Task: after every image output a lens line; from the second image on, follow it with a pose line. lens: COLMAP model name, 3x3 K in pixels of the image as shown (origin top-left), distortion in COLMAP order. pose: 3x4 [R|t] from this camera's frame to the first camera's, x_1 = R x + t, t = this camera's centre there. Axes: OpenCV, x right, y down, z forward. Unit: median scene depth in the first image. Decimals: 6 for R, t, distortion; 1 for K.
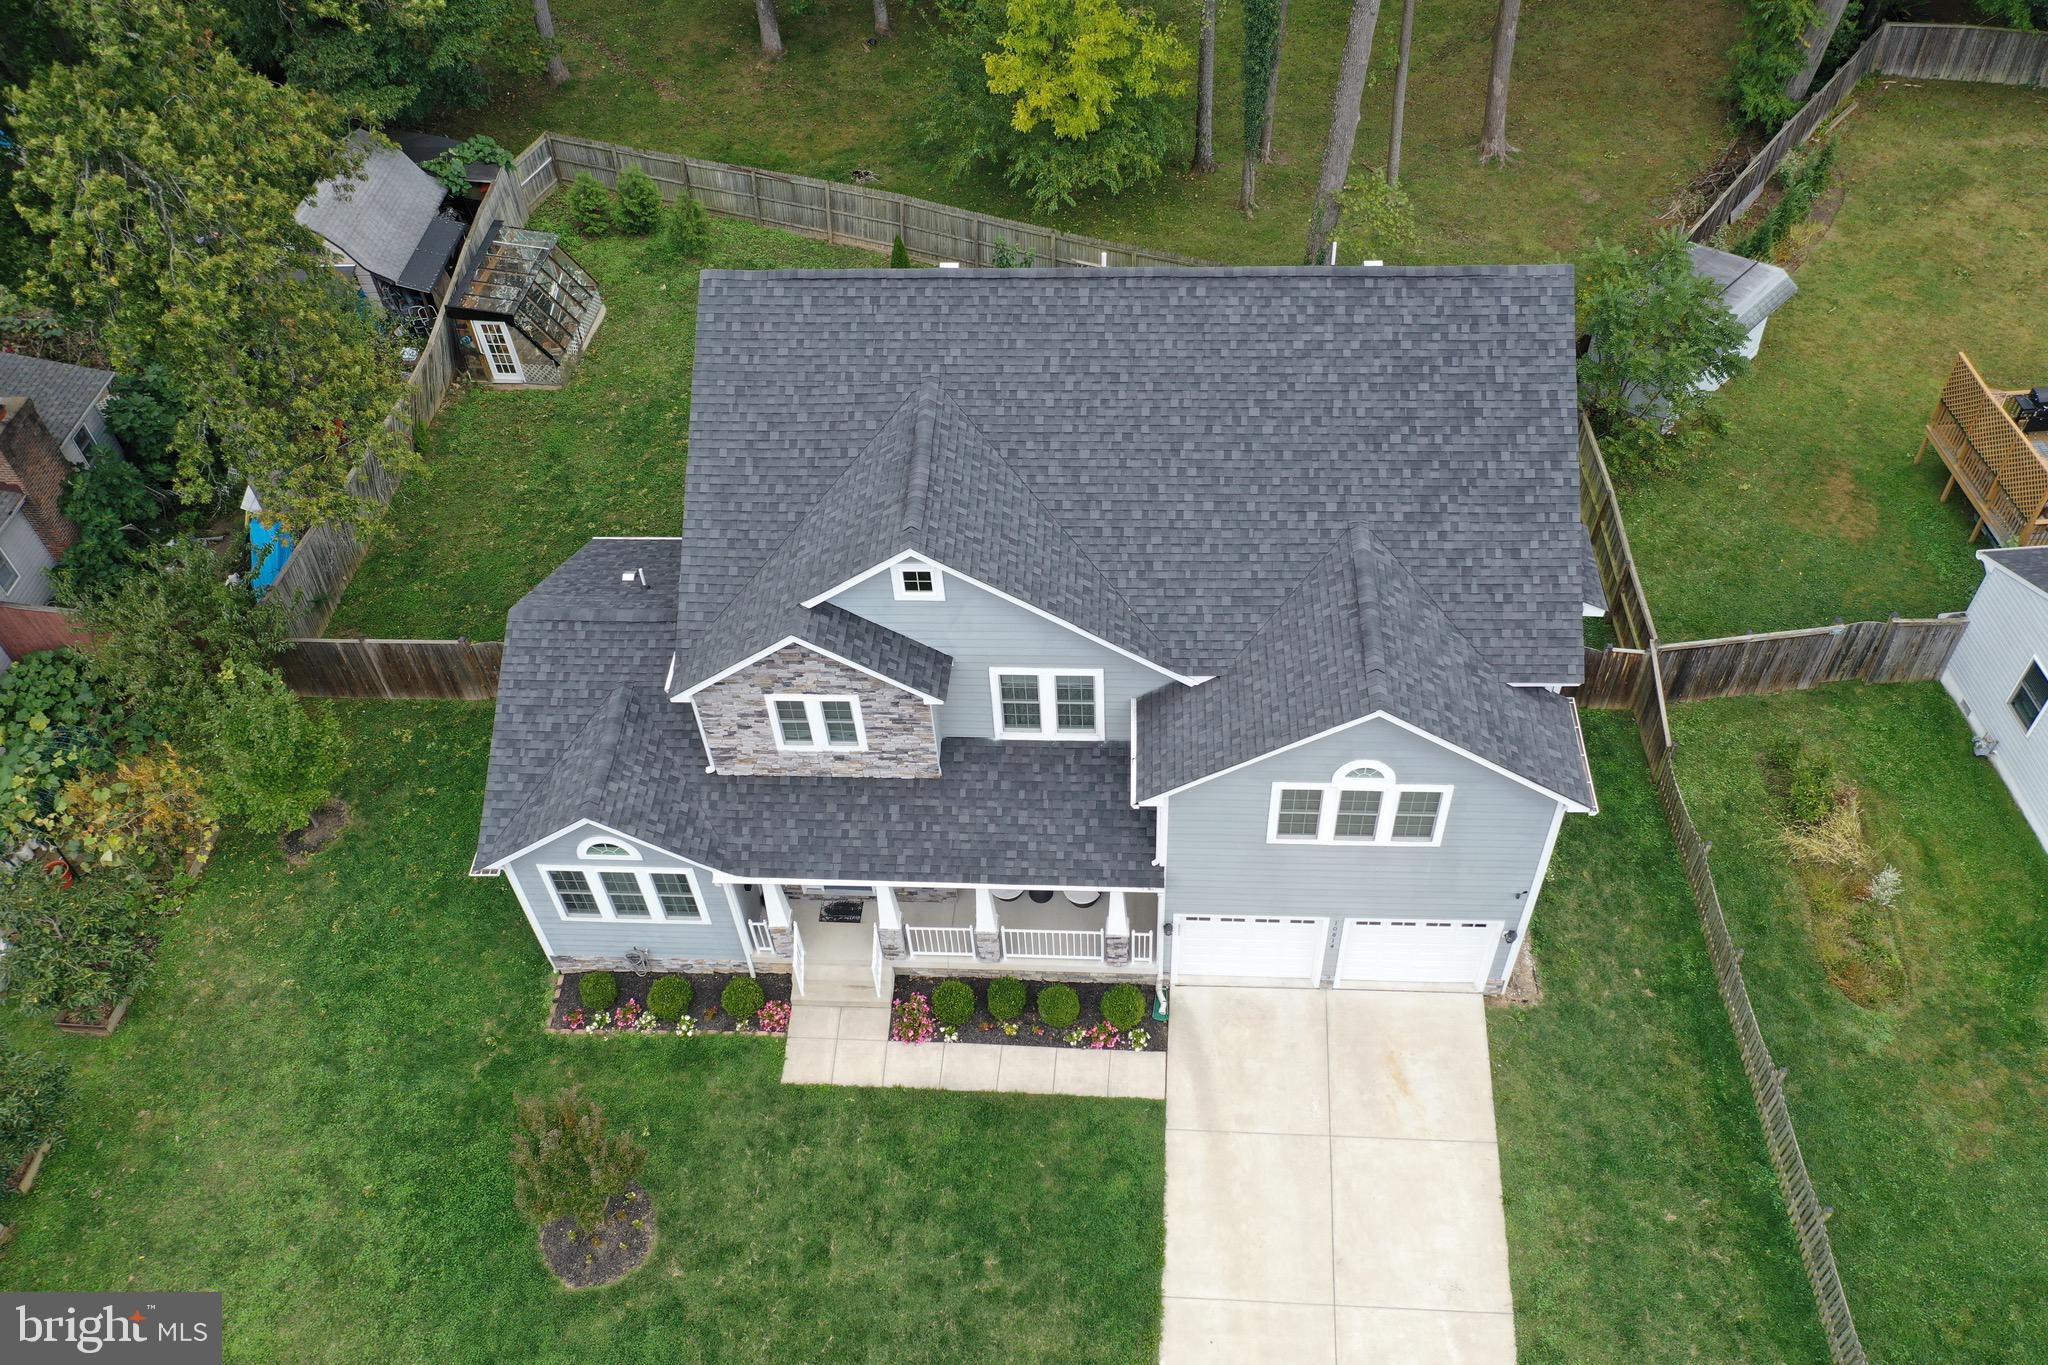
lens RADIAL K [[1606.2, 0, 1028.4], [0, 1606.2, 685.1], [0, 0, 1]] dist [-0.010954, -0.000320]
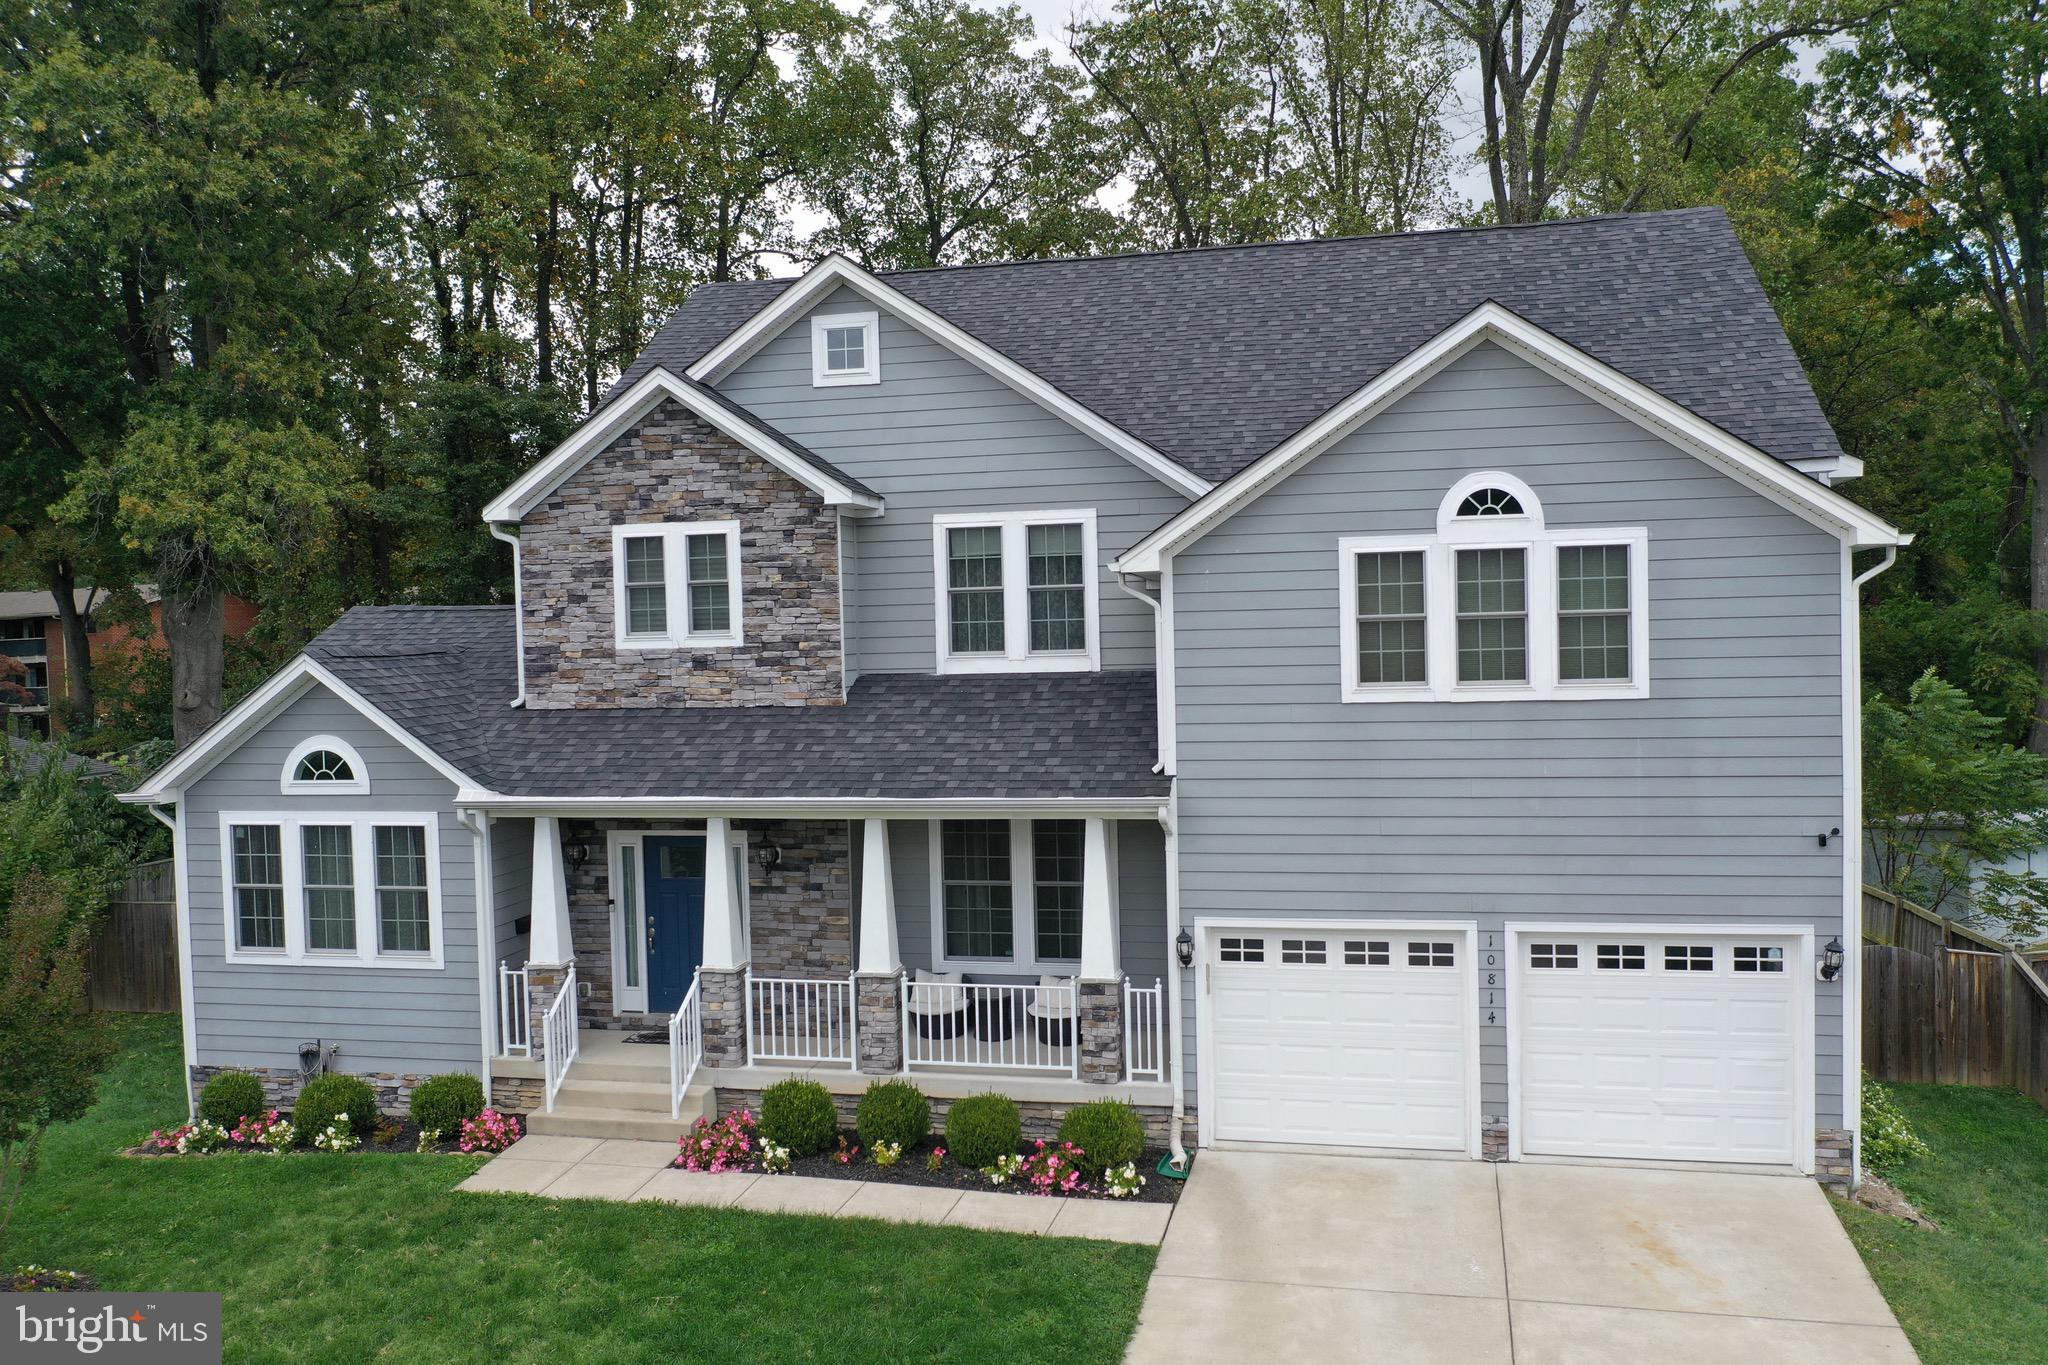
lens RADIAL K [[1606.2, 0, 1028.4], [0, 1606.2, 685.1], [0, 0, 1]] dist [-0.010954, -0.000320]
pose [[0.987271, 0.026882, -0.156762, 0.122243], [-0.130269, 0.702146, -0.700015, 0.502533], [0.091252, 0.711525, 0.696710, 0.554327]]
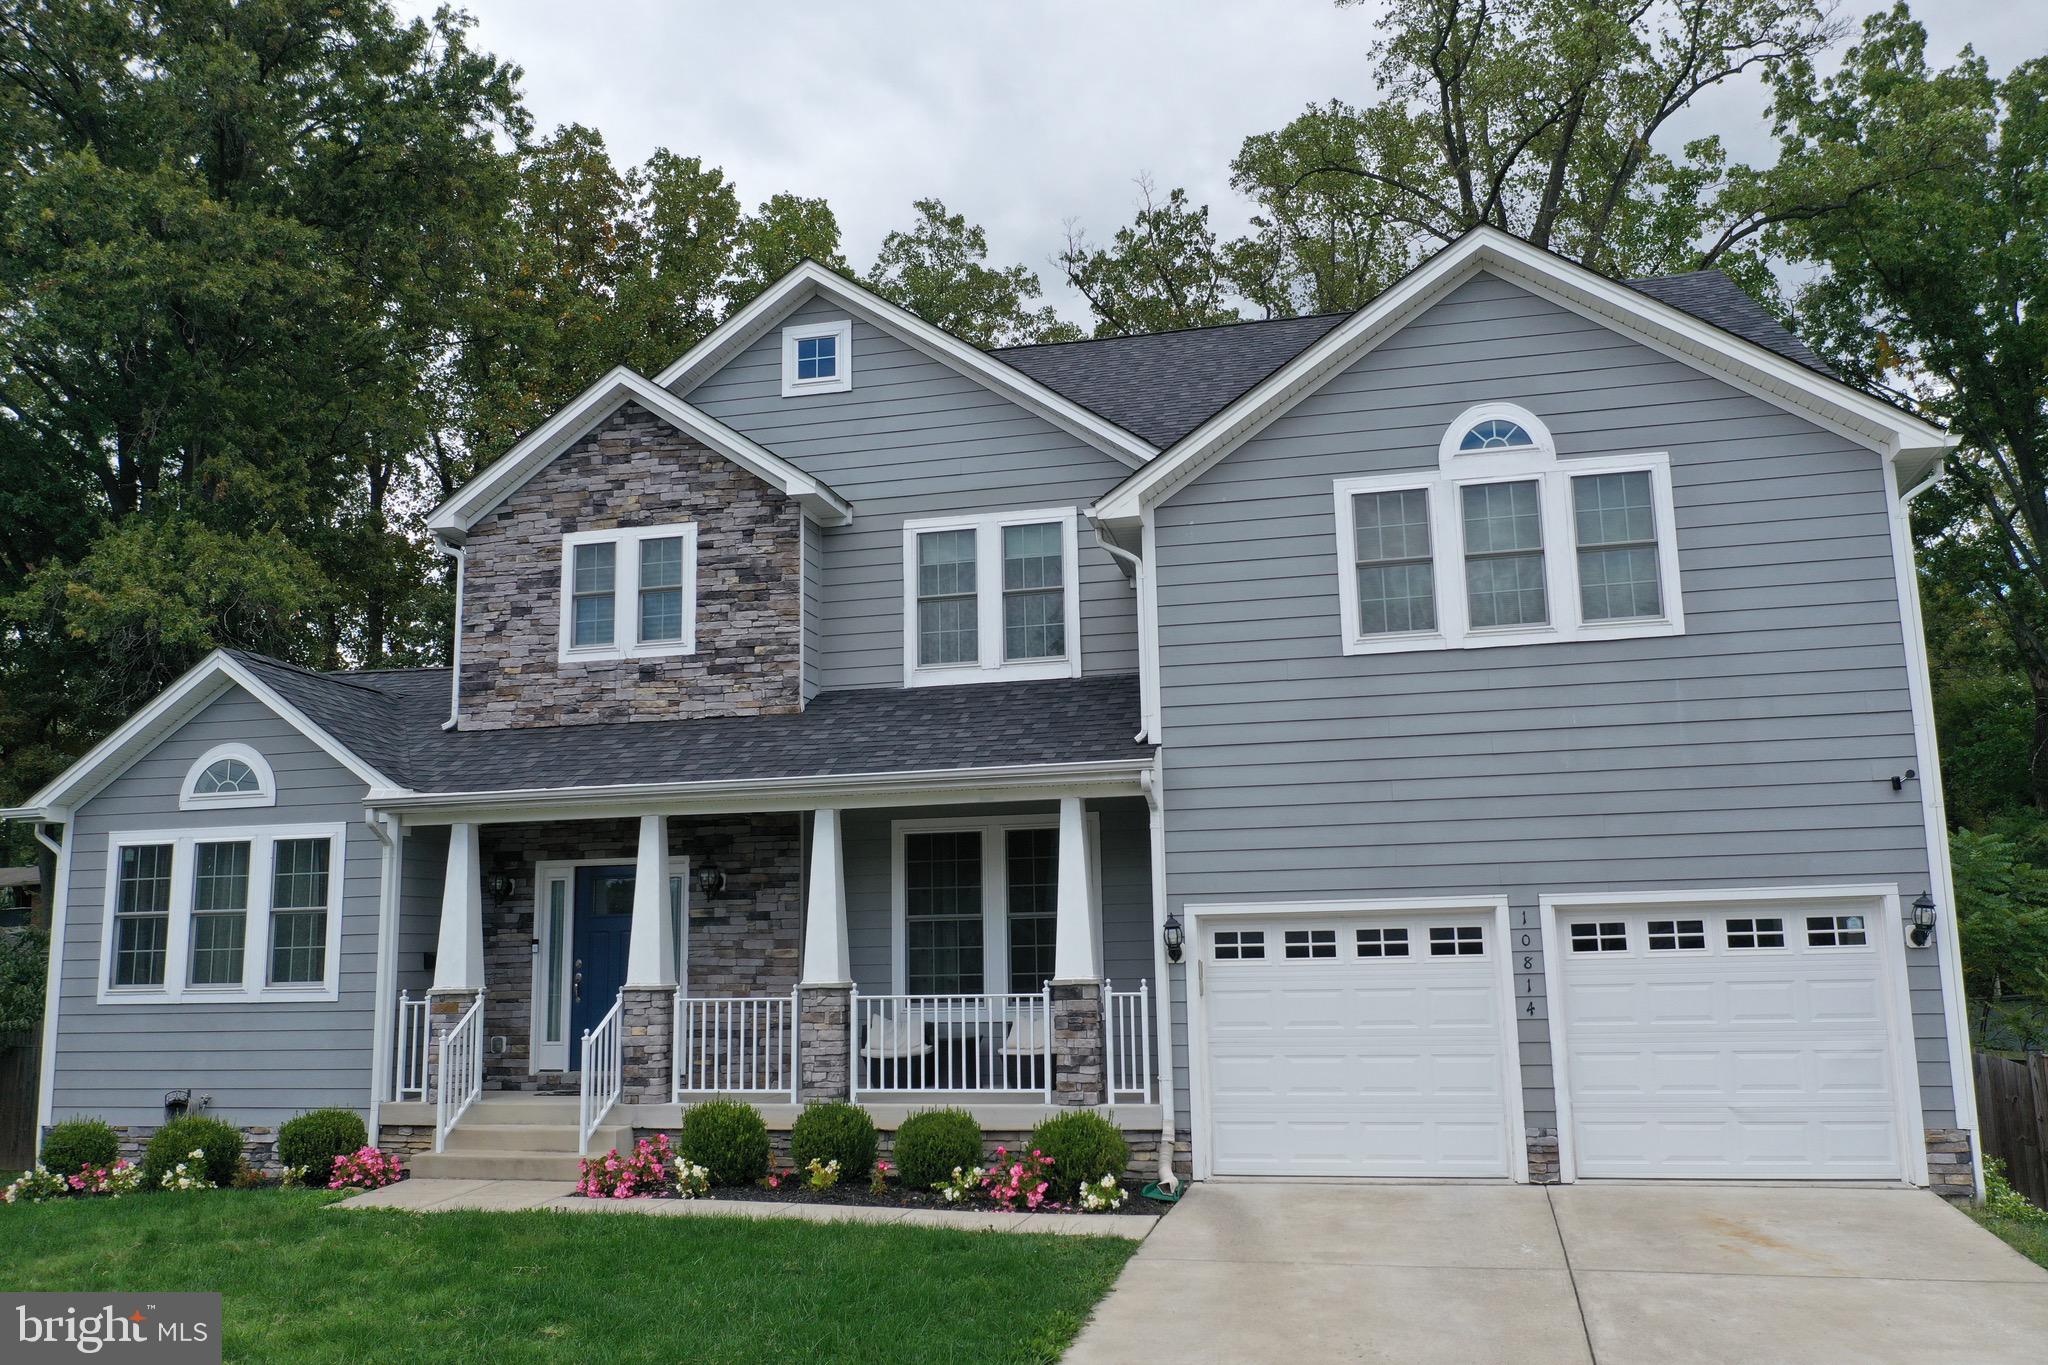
lens RADIAL K [[1606.2, 0, 1028.4], [0, 1606.2, 685.1], [0, 0, 1]] dist [-0.010954, -0.000320]
pose [[0.985614, -0.002688, -0.168993, 0.130393], [-0.140666, 0.541246, -0.829015, 0.538469], [0.093695, 0.840860, 0.533081, 0.690194]]
